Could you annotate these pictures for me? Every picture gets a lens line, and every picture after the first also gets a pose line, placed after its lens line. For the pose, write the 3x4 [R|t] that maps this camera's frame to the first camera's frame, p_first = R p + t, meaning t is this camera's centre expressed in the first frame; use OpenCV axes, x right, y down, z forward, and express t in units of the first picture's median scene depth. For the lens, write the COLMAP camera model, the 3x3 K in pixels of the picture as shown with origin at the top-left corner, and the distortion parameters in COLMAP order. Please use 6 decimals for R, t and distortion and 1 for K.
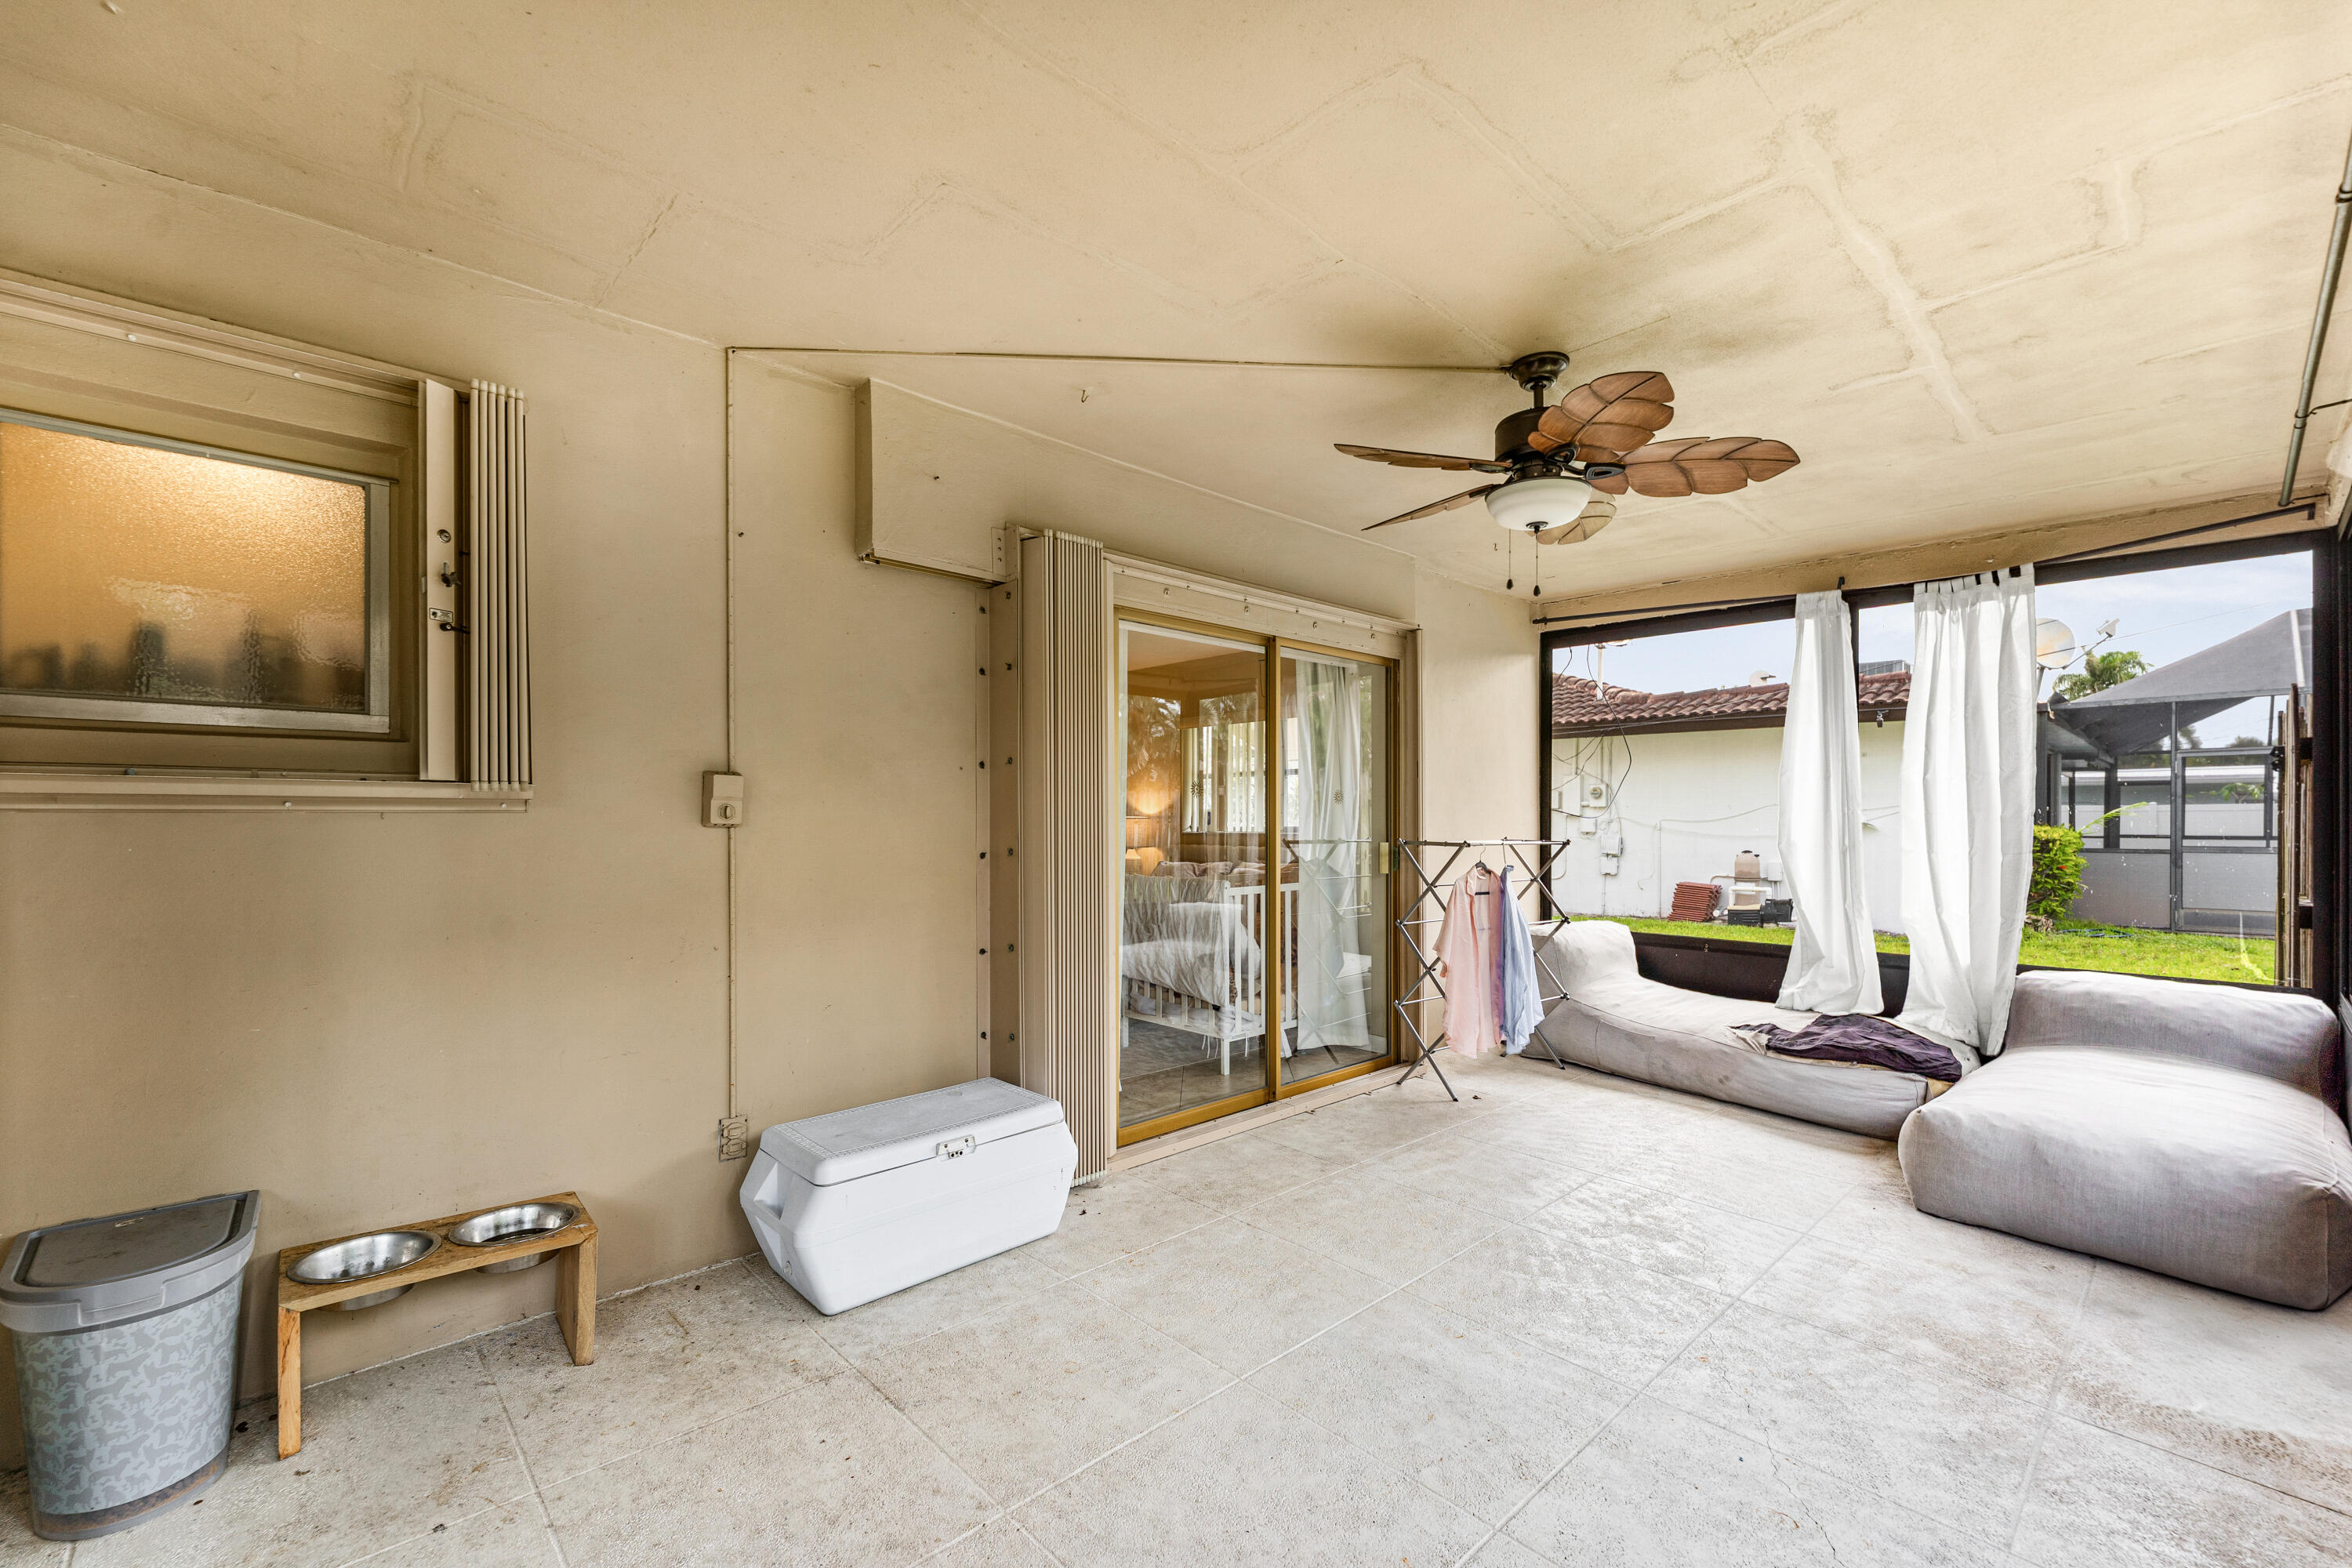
lens RADIAL K [[962.6, 0, 1177.8], [0, 962.6, 831.3], [0, 0, 1]] dist [-0.002671, -0.000625]
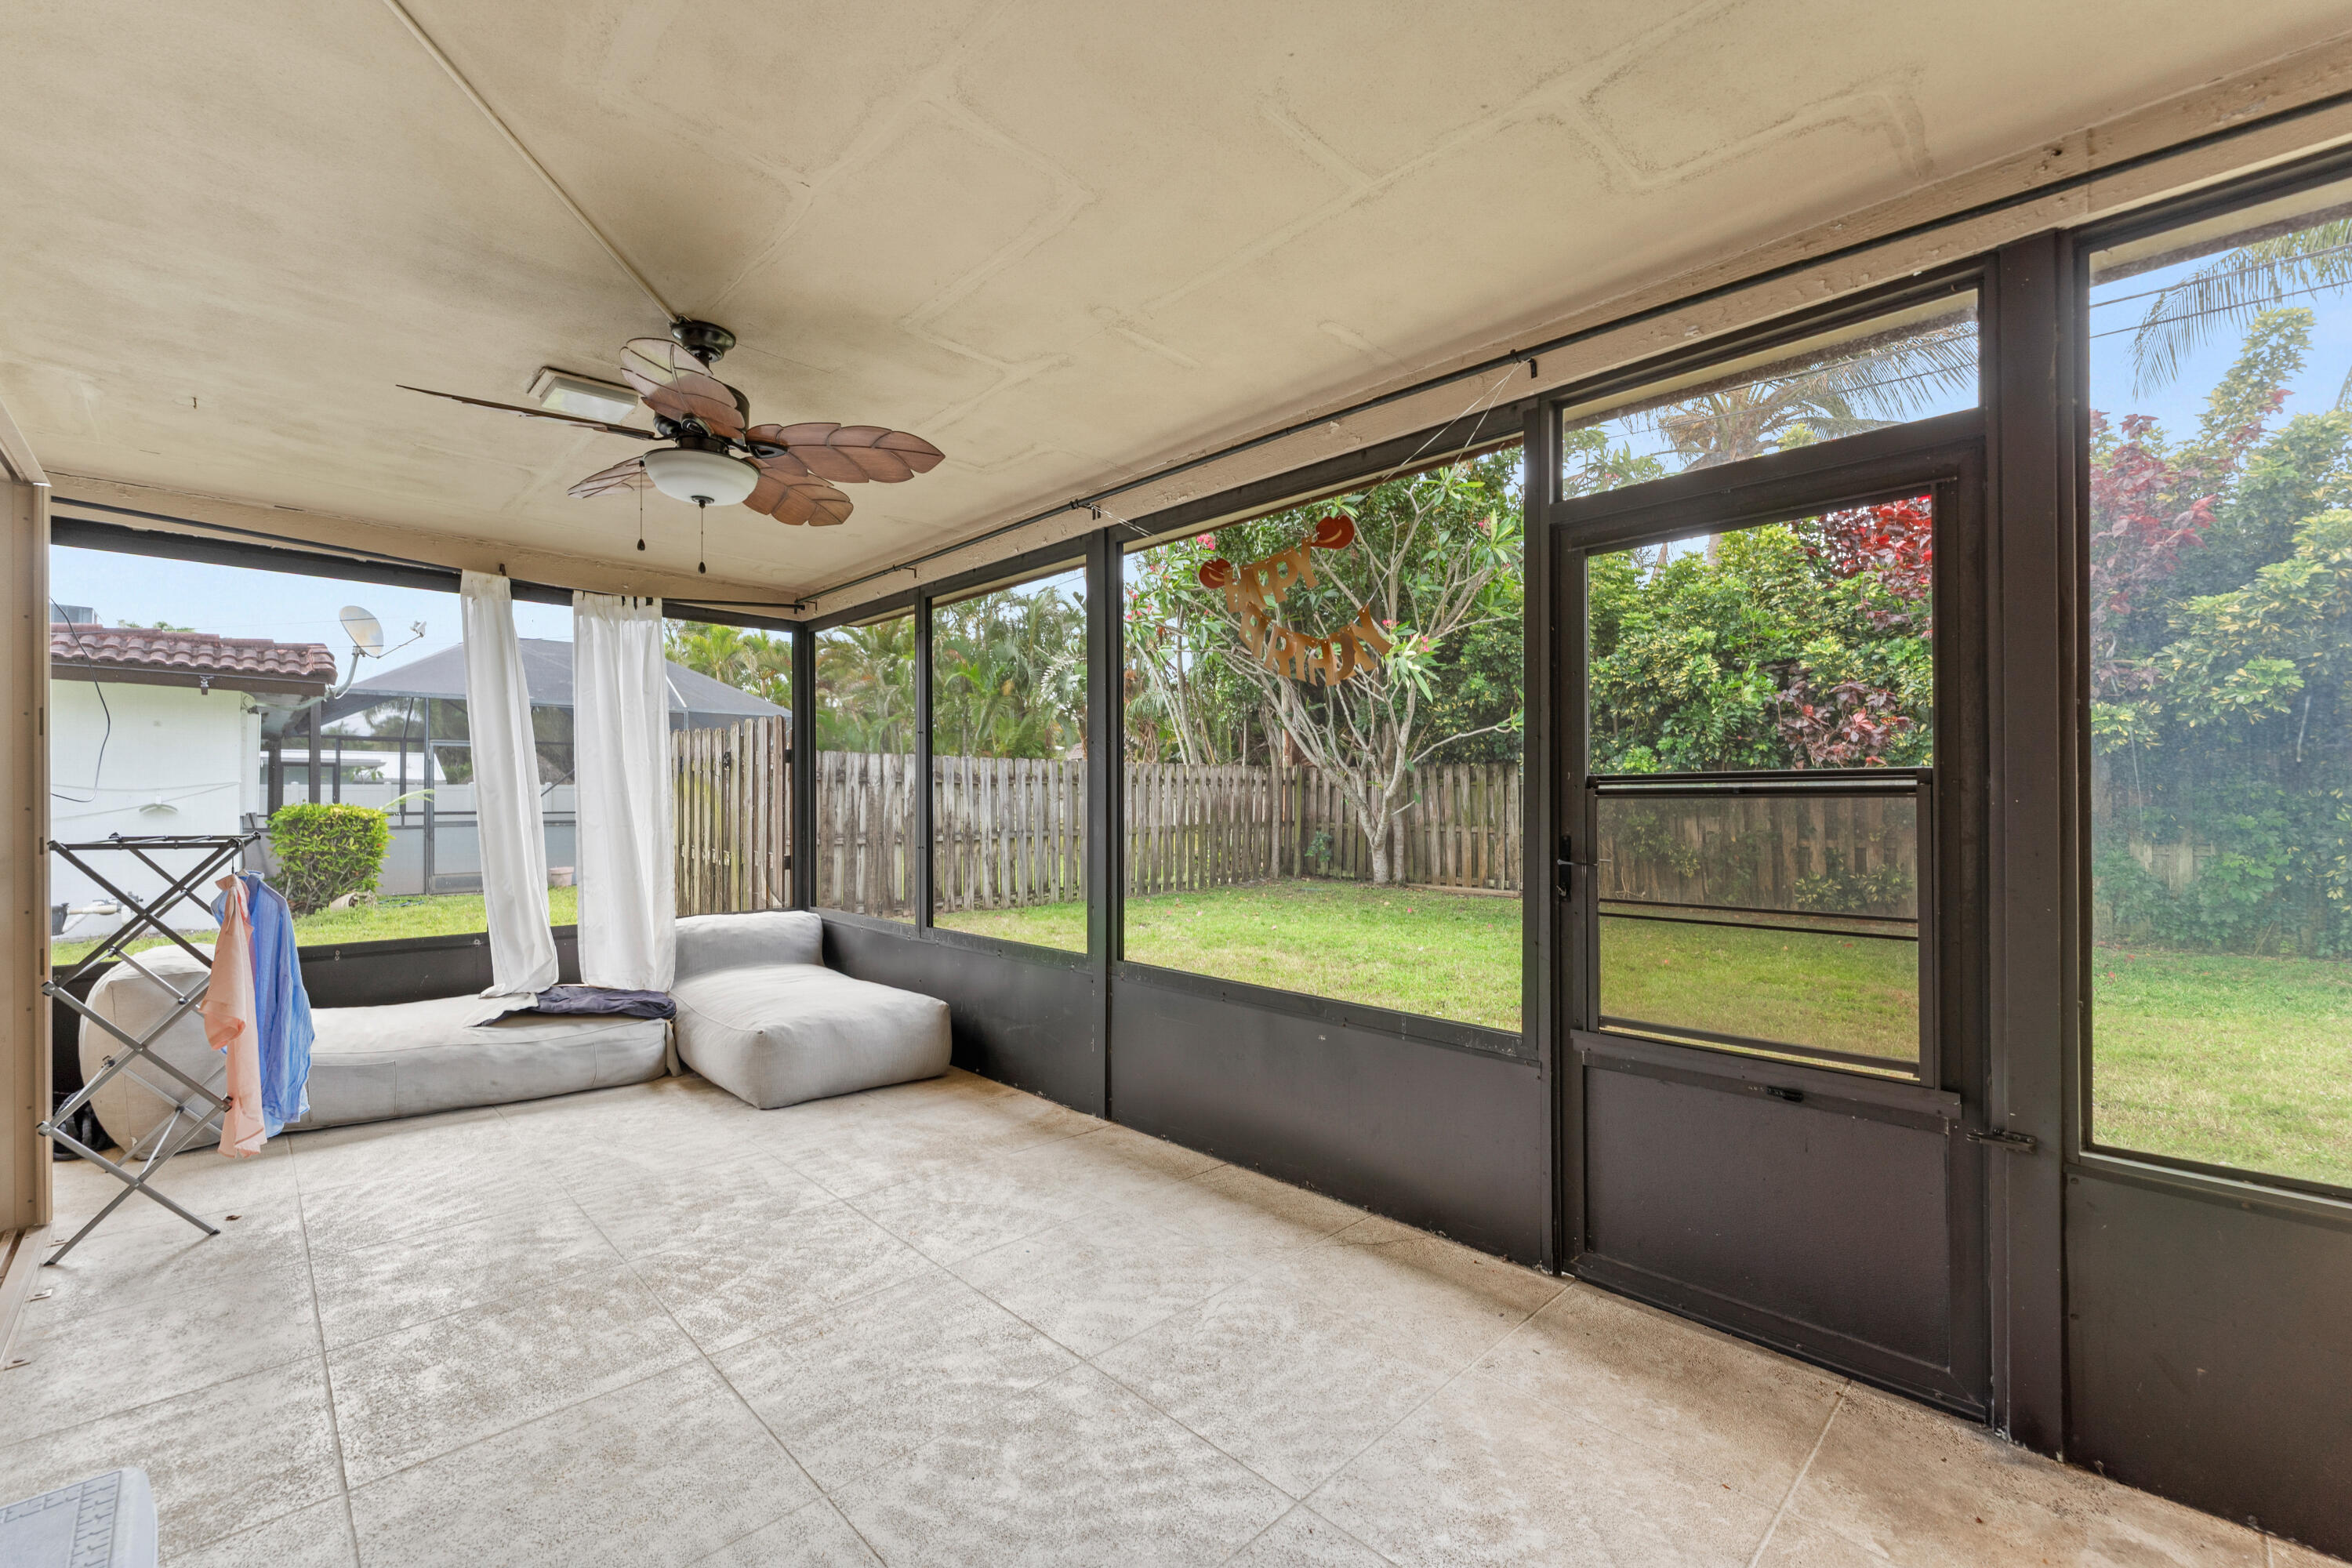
lens RADIAL K [[962.6, 0, 1161.7], [0, 962.6, 791.8], [0, 0, 1]] dist [-0.002671, -0.000625]
pose [[-0.015061, 0.004332, 0.999877, -0.540064], [0.013685, 0.999898, -0.004126, -0.014809], [-0.999793, 0.013622, -0.015119, 0.512585]]
